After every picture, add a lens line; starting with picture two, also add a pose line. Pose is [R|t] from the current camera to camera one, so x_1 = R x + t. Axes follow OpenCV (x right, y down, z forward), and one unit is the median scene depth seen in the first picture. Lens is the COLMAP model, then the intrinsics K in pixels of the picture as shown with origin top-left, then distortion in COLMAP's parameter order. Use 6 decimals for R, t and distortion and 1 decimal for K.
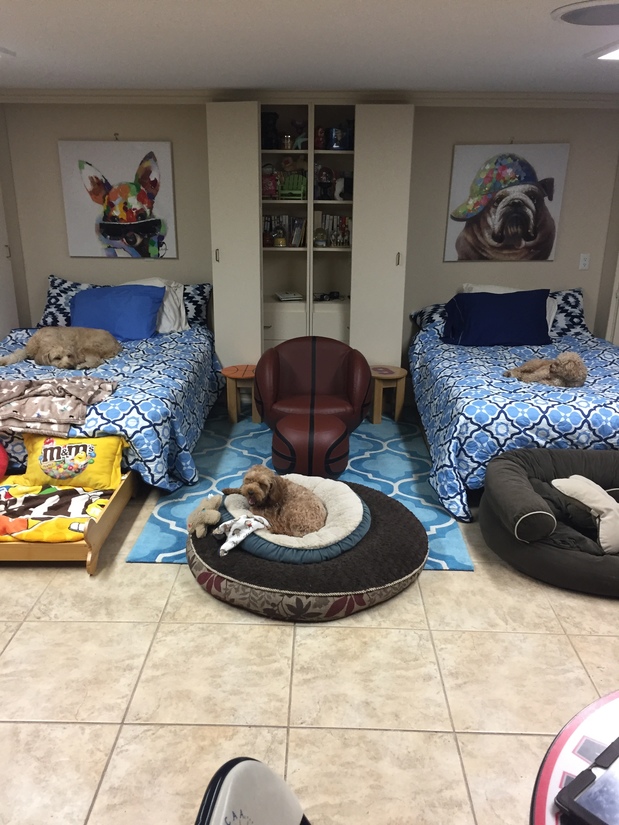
lens RADIAL K [[698.8, 0, 309.1], [0, 698.8, 416.2], [0, 0, 1]] dist [0.059831, -0.034362]
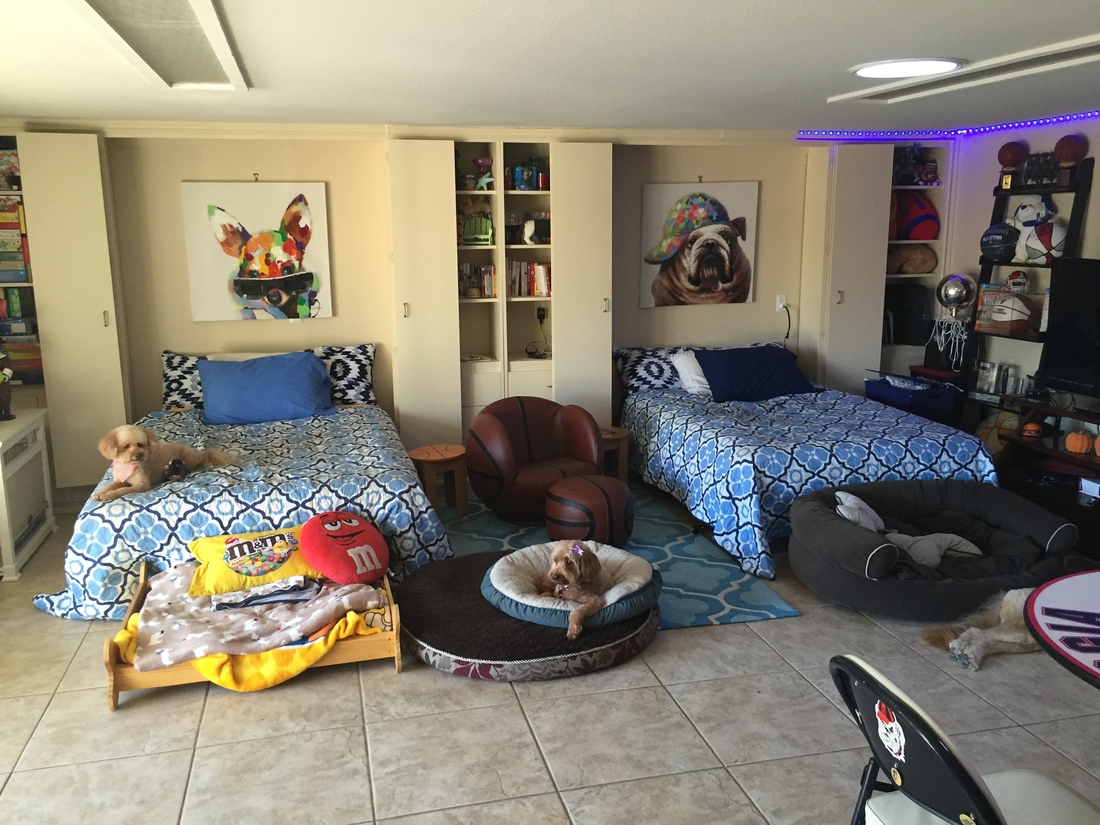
lens RADIAL K [[931.8, 0, 553.6], [0, 931.8, 410.5], [0, 0, 1]] dist [0.059831, -0.034362]
pose [[0.966347, -0.068595, 0.247929, -0.223272], [0.099765, 0.988294, -0.115418, 0.035057], [-0.237110, 0.136269, 0.961878, -0.100973]]
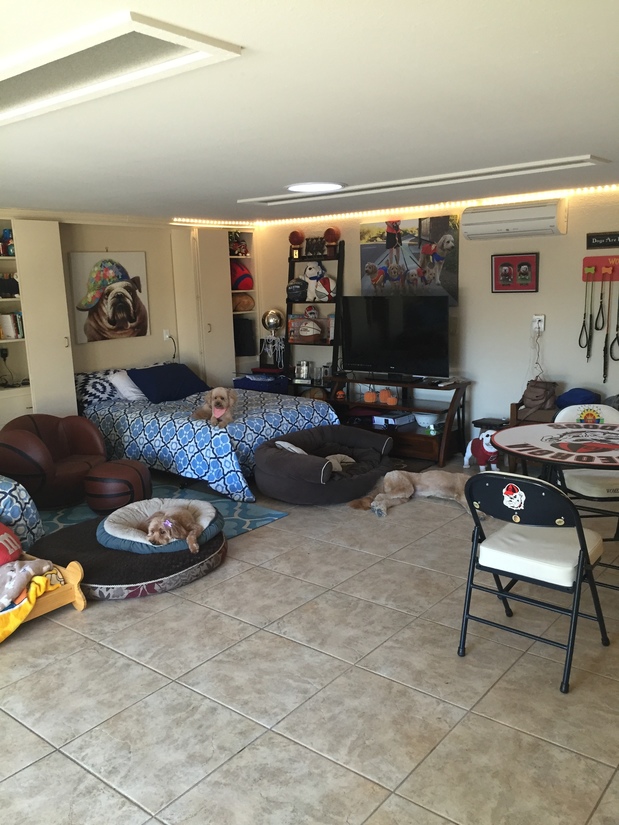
lens RADIAL K [[698.8, 0, 312.3], [0, 698.8, 411.9], [0, 0, 1]] dist [0.059831, -0.034362]
pose [[0.622182, -0.177309, 0.762530, -0.511112], [0.285530, 0.958316, -0.010142, 0.019312], [-0.728946, 0.224035, 0.646874, -0.051185]]
